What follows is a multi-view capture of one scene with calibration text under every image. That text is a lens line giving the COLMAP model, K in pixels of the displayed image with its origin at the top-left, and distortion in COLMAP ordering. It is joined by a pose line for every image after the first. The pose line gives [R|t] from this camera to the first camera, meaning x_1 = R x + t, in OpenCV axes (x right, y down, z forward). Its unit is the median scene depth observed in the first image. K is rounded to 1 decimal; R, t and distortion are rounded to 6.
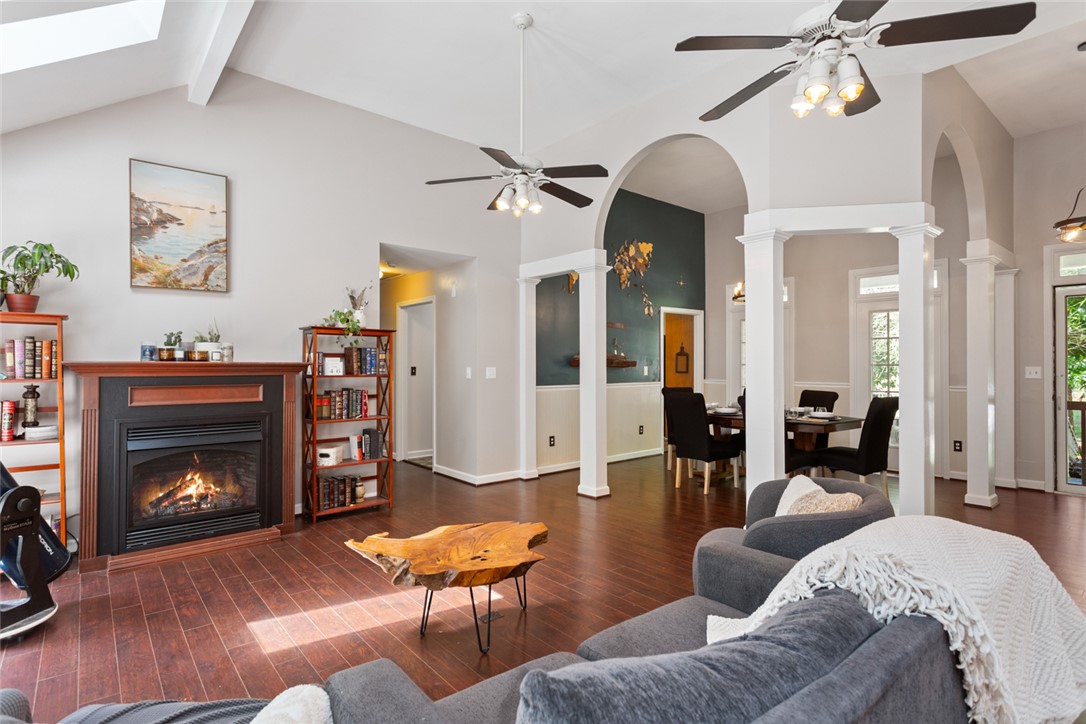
lens RADIAL K [[545.5, 0, 543.0], [0, 545.5, 362.0], [0, 0, 1]] dist [0.000574, 0.000090]
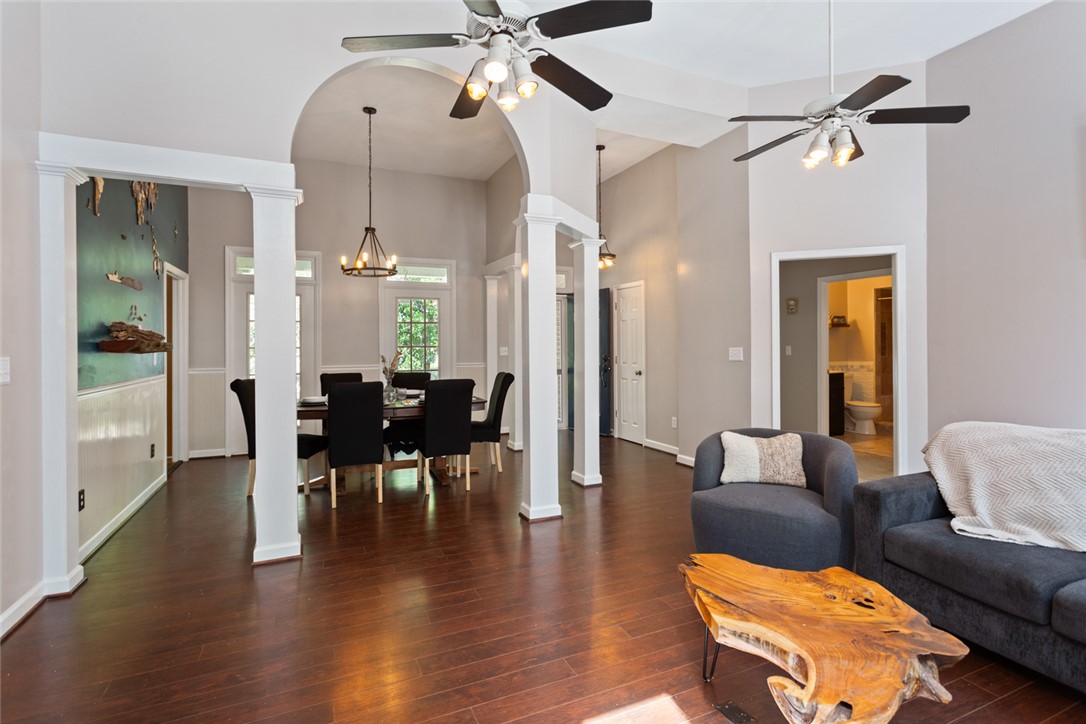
lens RADIAL K [[531.0, 0, 548.2], [0, 531.0, 348.1], [0, 0, 1]] dist [0.002125, 0.000451]
pose [[0.268720, -0.005875, 0.963200, -0.542316], [0.000592, 0.999982, 0.005934, 0.002828], [-0.963218, -0.001025, 0.268719, 0.708281]]
